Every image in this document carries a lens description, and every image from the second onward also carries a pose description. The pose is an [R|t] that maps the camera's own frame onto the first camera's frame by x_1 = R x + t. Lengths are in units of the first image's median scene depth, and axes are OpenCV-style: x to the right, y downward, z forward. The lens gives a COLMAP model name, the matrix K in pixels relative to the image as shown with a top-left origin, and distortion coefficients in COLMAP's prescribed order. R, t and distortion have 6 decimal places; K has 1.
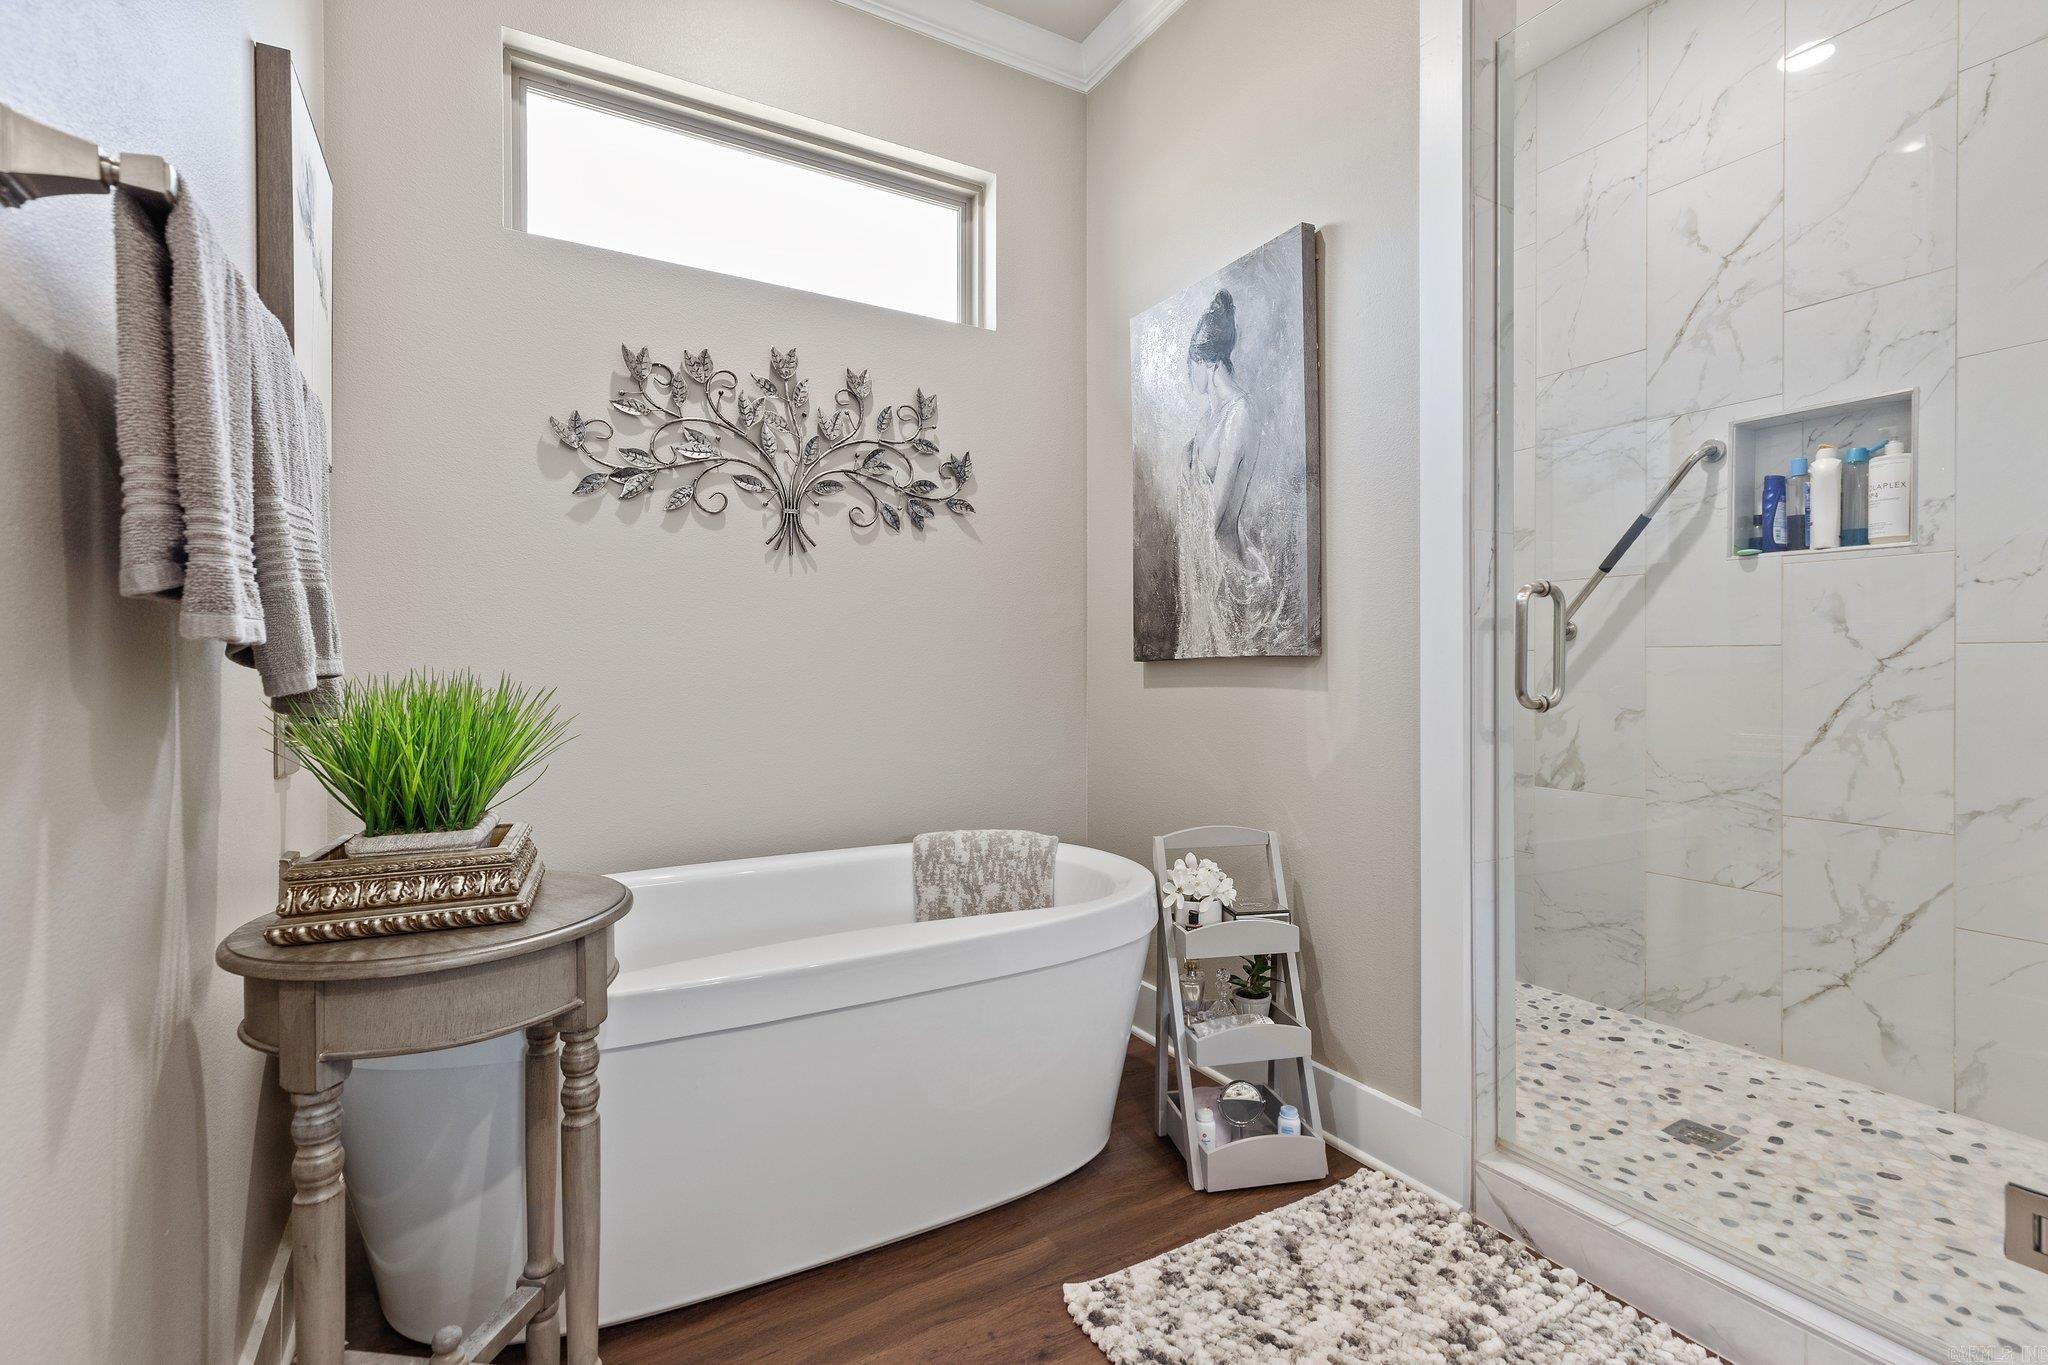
lens RADIAL K [[926.5, 0, 1037.5], [0, 926.5, 672.7], [0, 0, 1]] dist [0.005894, -0.000485]
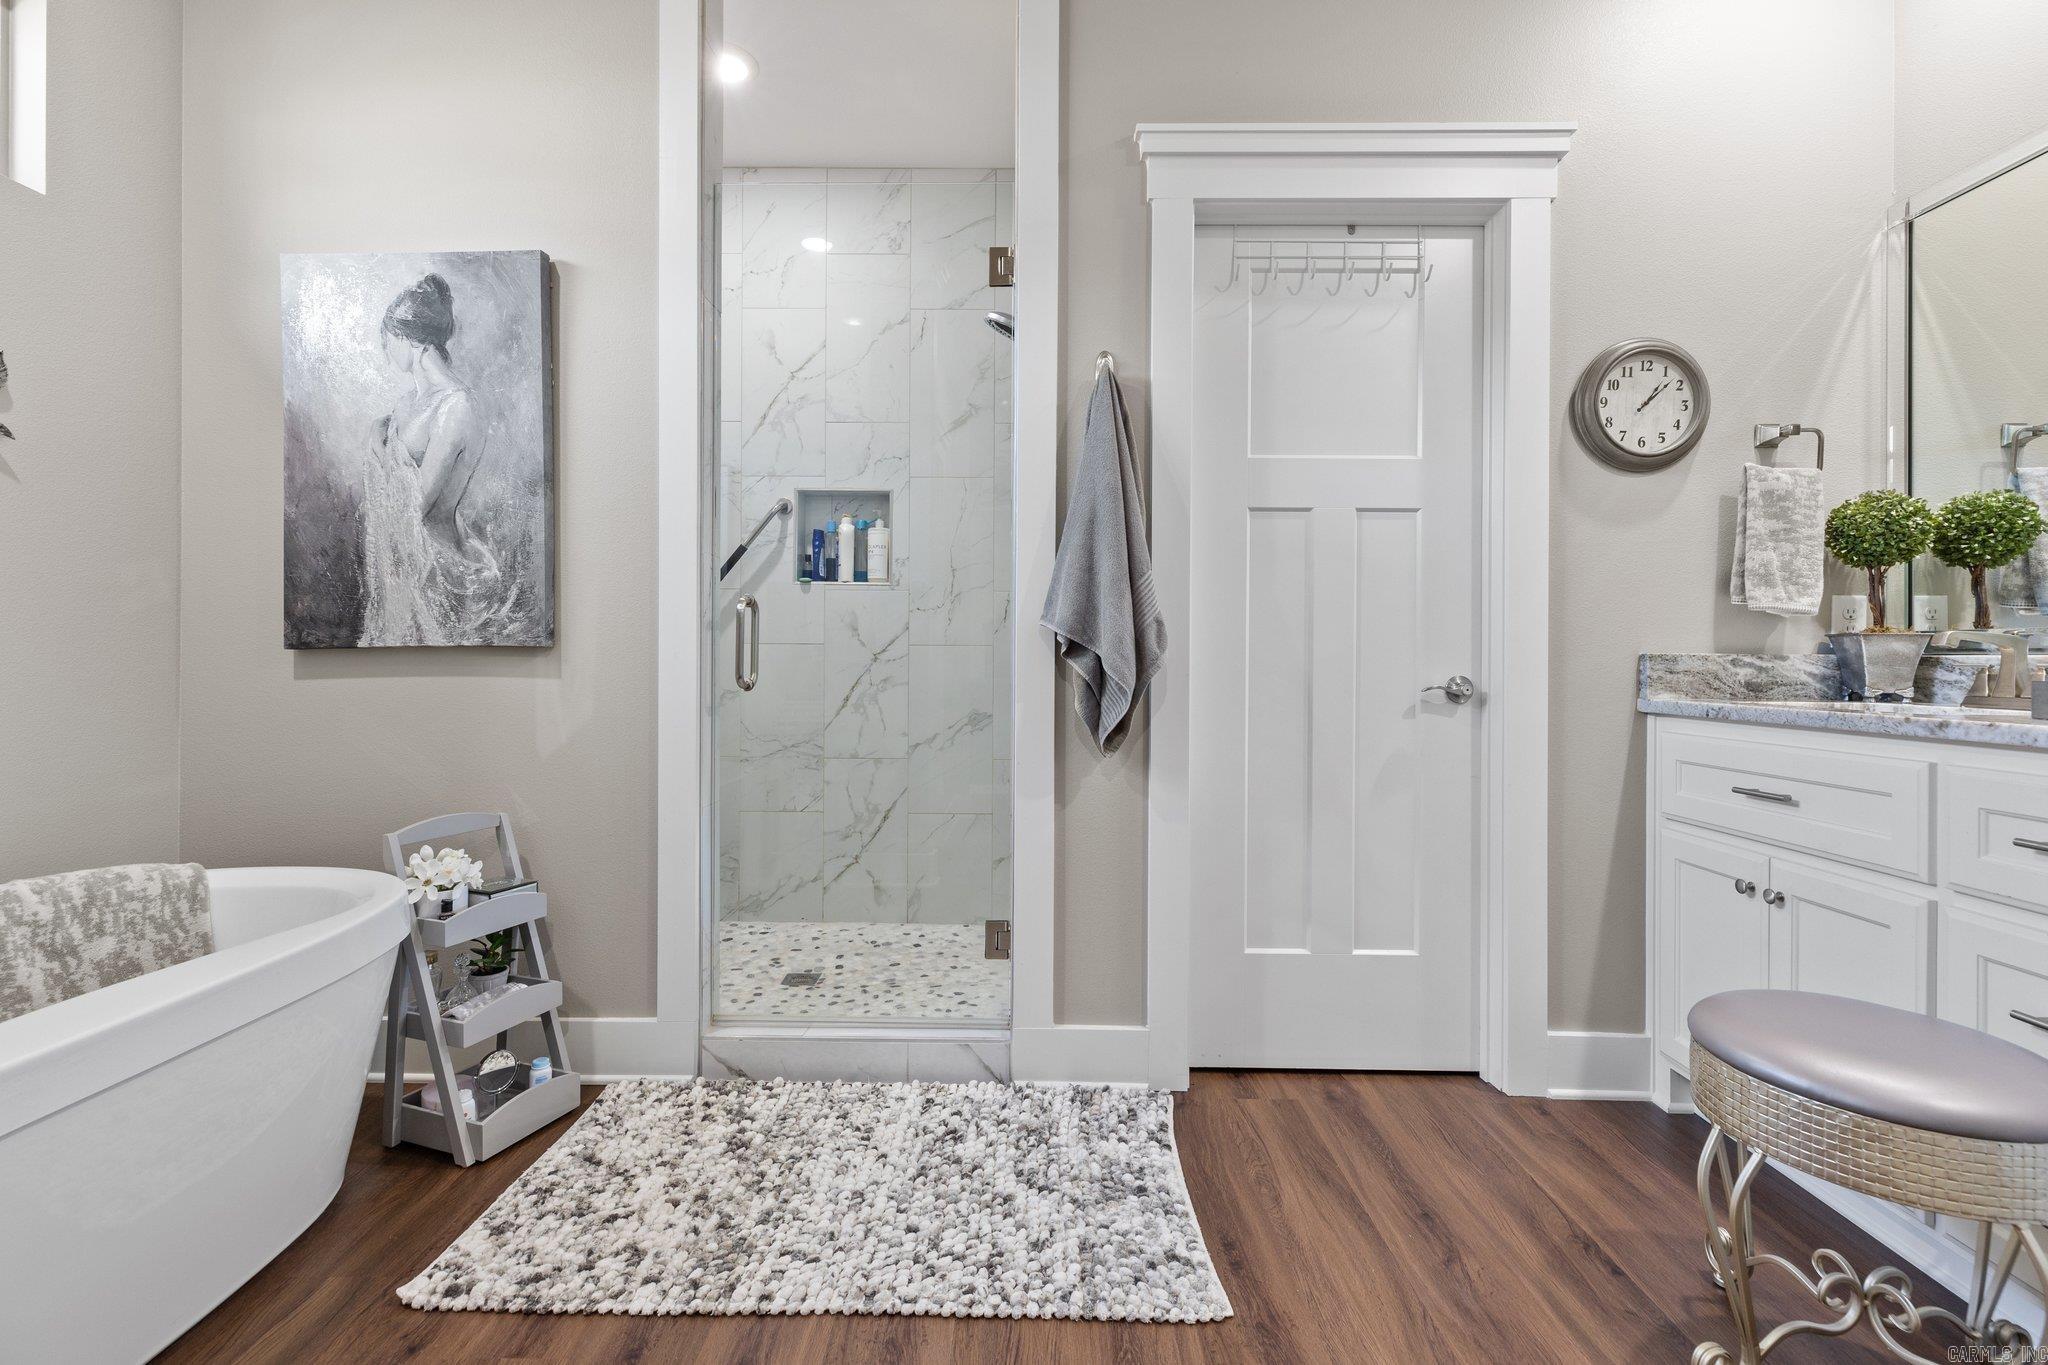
lens RADIAL K [[926.5, 0, 1004.4], [0, 926.5, 666.8], [0, 0, 1]] dist [0.005894, -0.000485]
pose [[0.533464, -0.003144, 0.845817, -0.337729], [0.000853, 0.999995, 0.003180, 0.002420], [-0.845822, -0.000975, 0.533464, -0.043460]]
